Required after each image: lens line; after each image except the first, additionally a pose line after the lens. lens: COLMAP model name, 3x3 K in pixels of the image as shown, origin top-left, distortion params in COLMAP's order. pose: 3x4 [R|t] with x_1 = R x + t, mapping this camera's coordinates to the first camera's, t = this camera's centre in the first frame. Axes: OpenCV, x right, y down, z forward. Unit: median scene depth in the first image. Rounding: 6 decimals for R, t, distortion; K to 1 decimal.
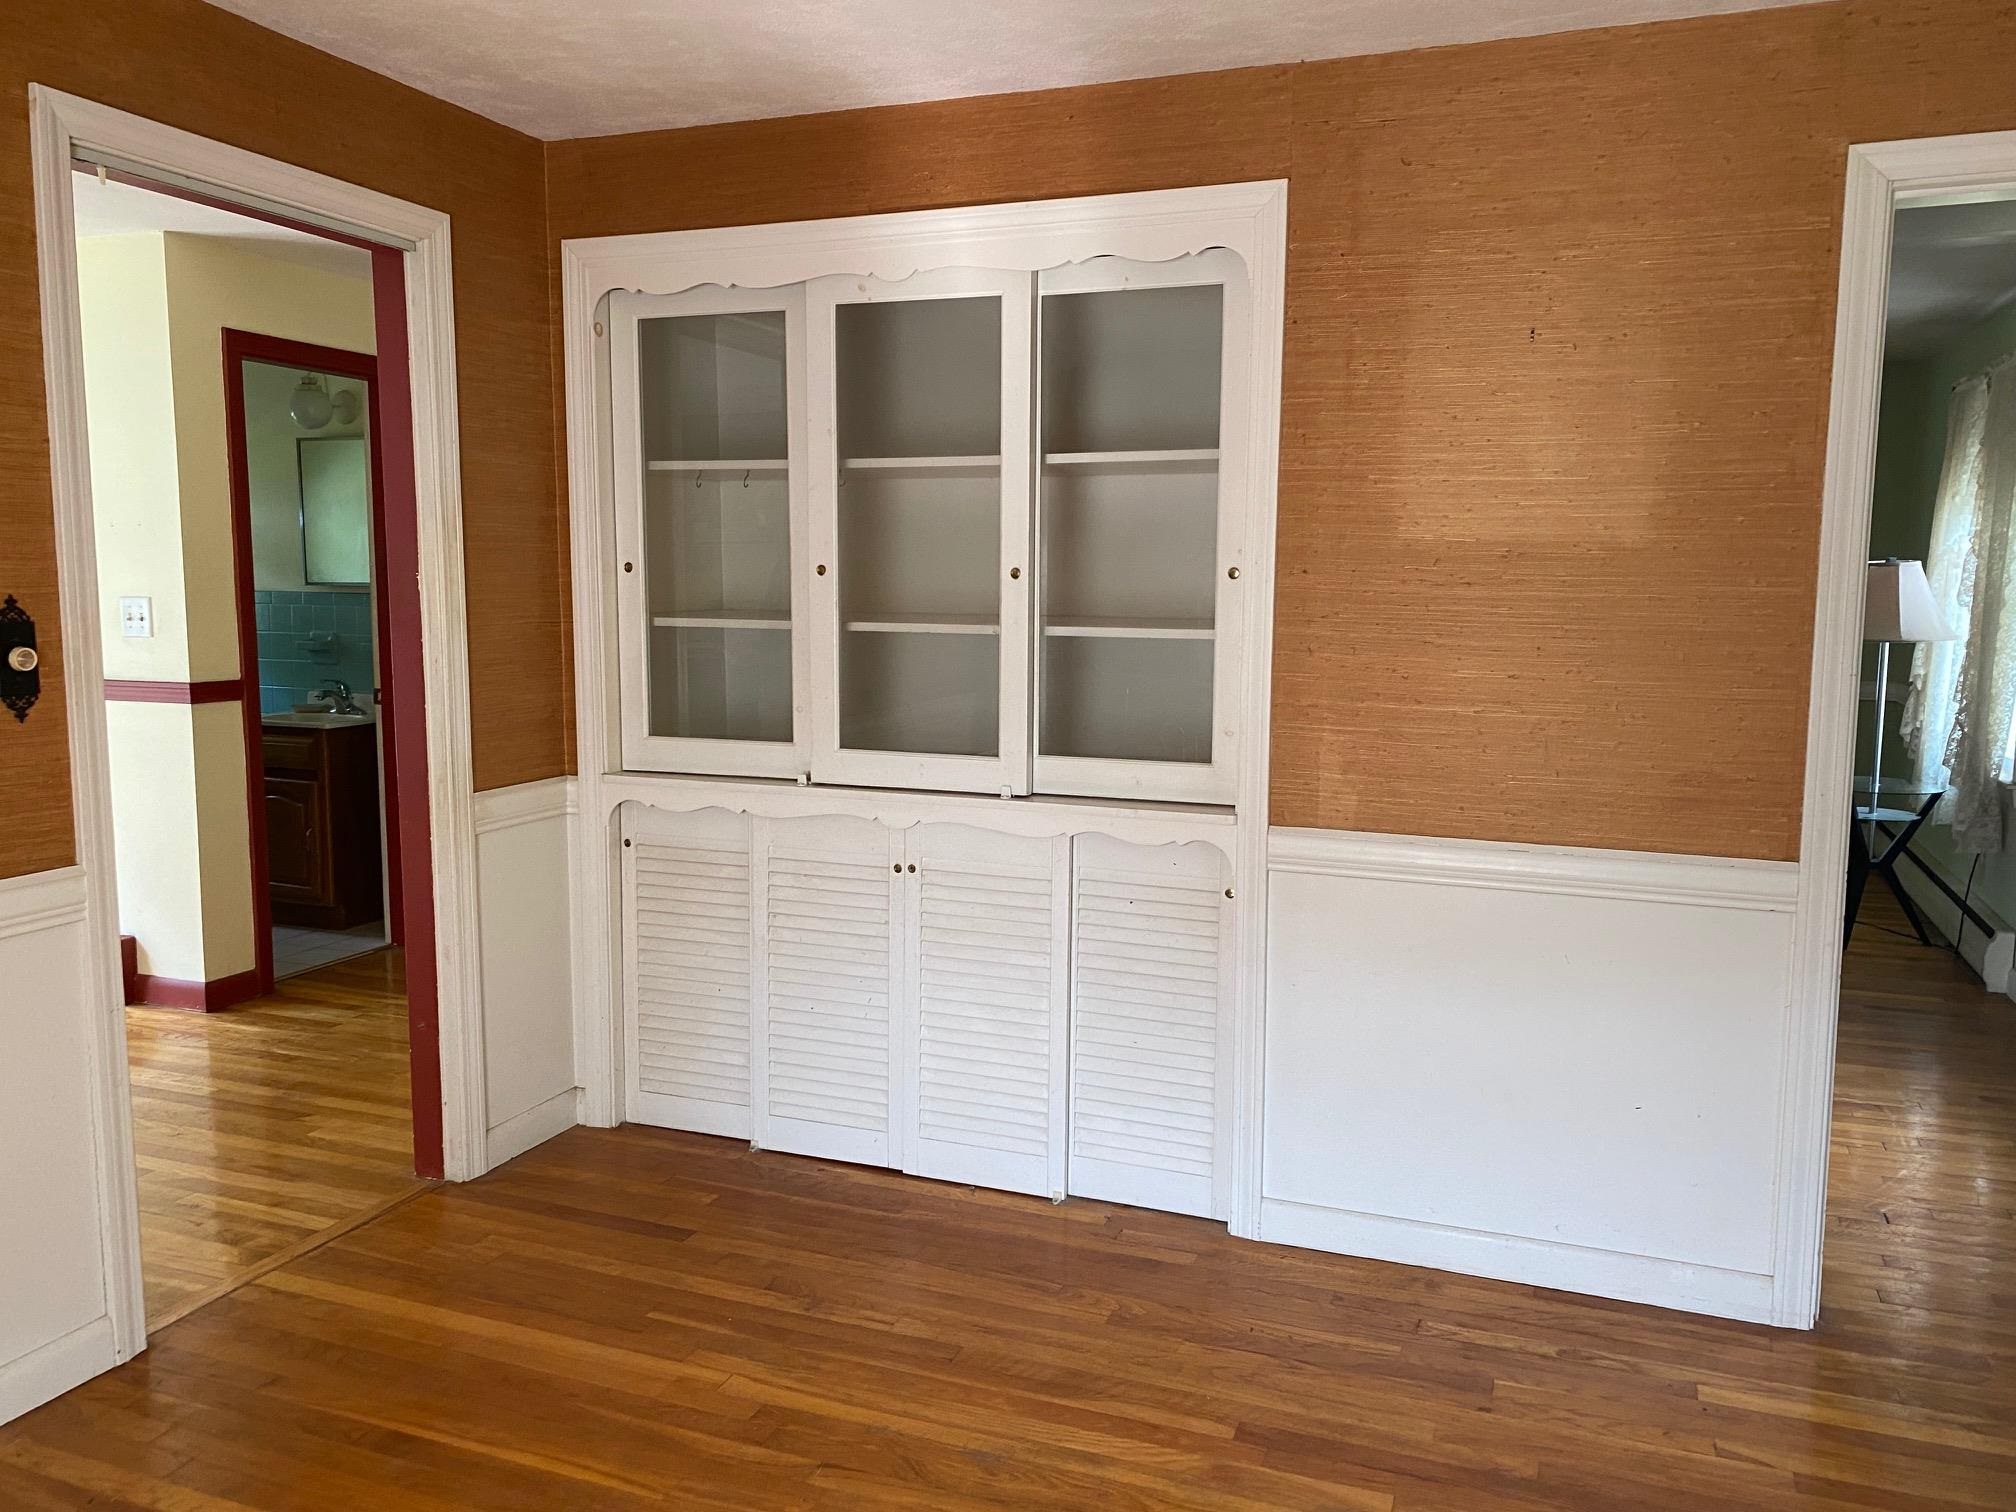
lens RADIAL K [[1533.5, 0, 1016.2], [0, 1533.5, 751.7], [0, 0, 1]] dist [0.050575, -0.060174]
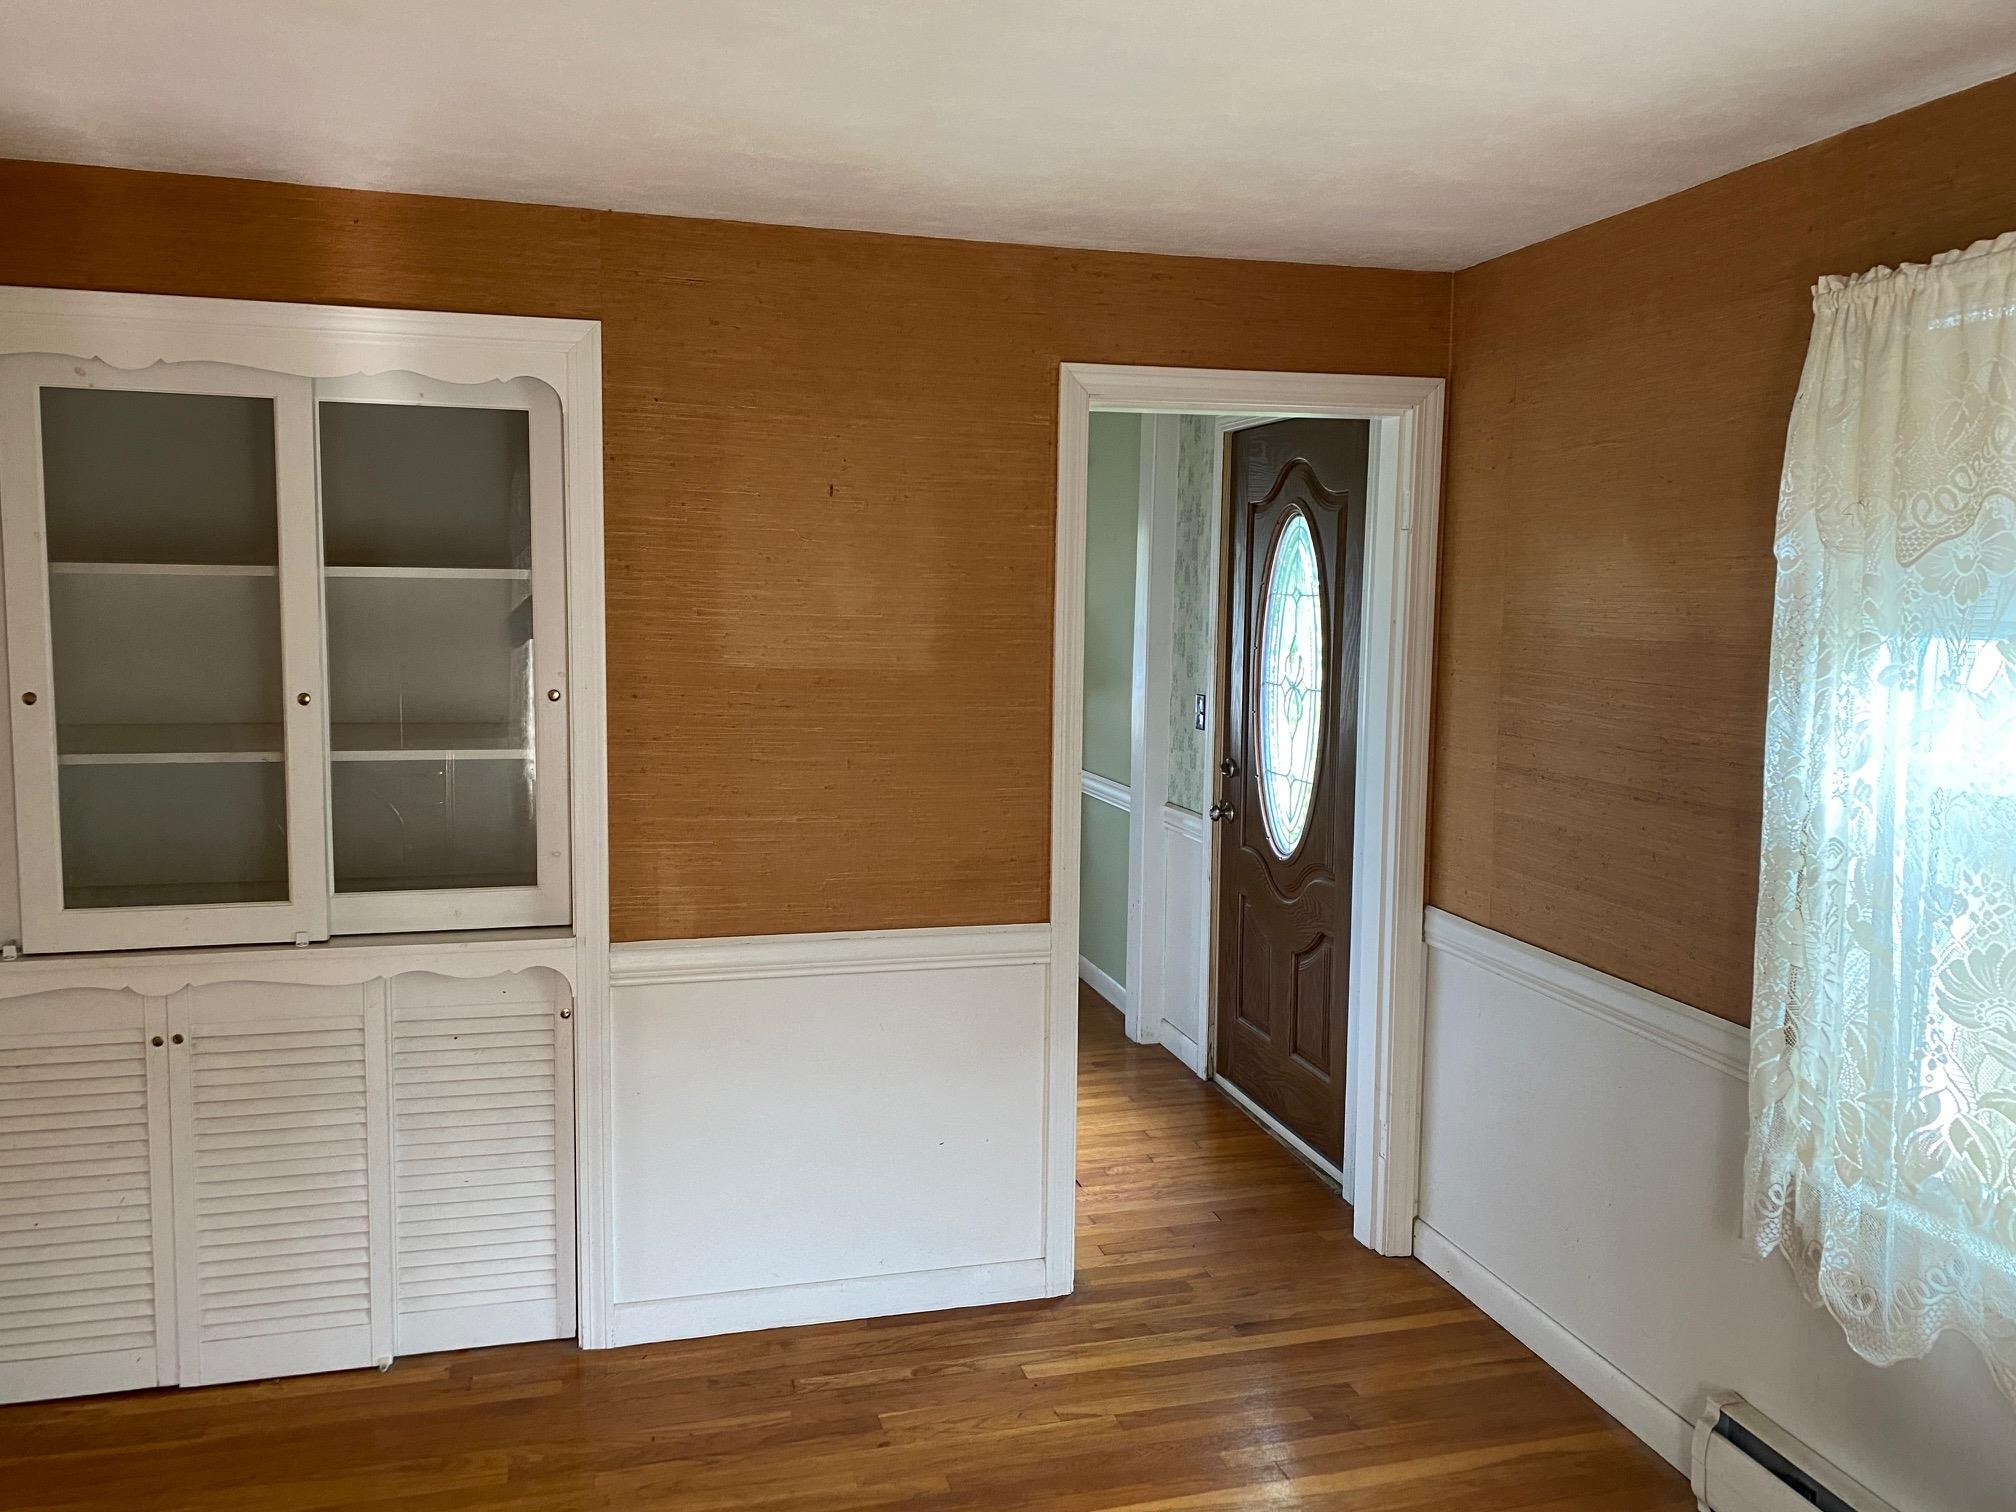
lens RADIAL K [[1533.5, 0, 1009.8], [0, 1533.5, 741.3], [0, 0, 1]] dist [0.050575, -0.060174]
pose [[0.803180, -0.054605, 0.593228, -0.233413], [0.059104, 0.998181, 0.011858, -0.086405], [-0.592797, 0.025538, 0.804947, 0.012710]]
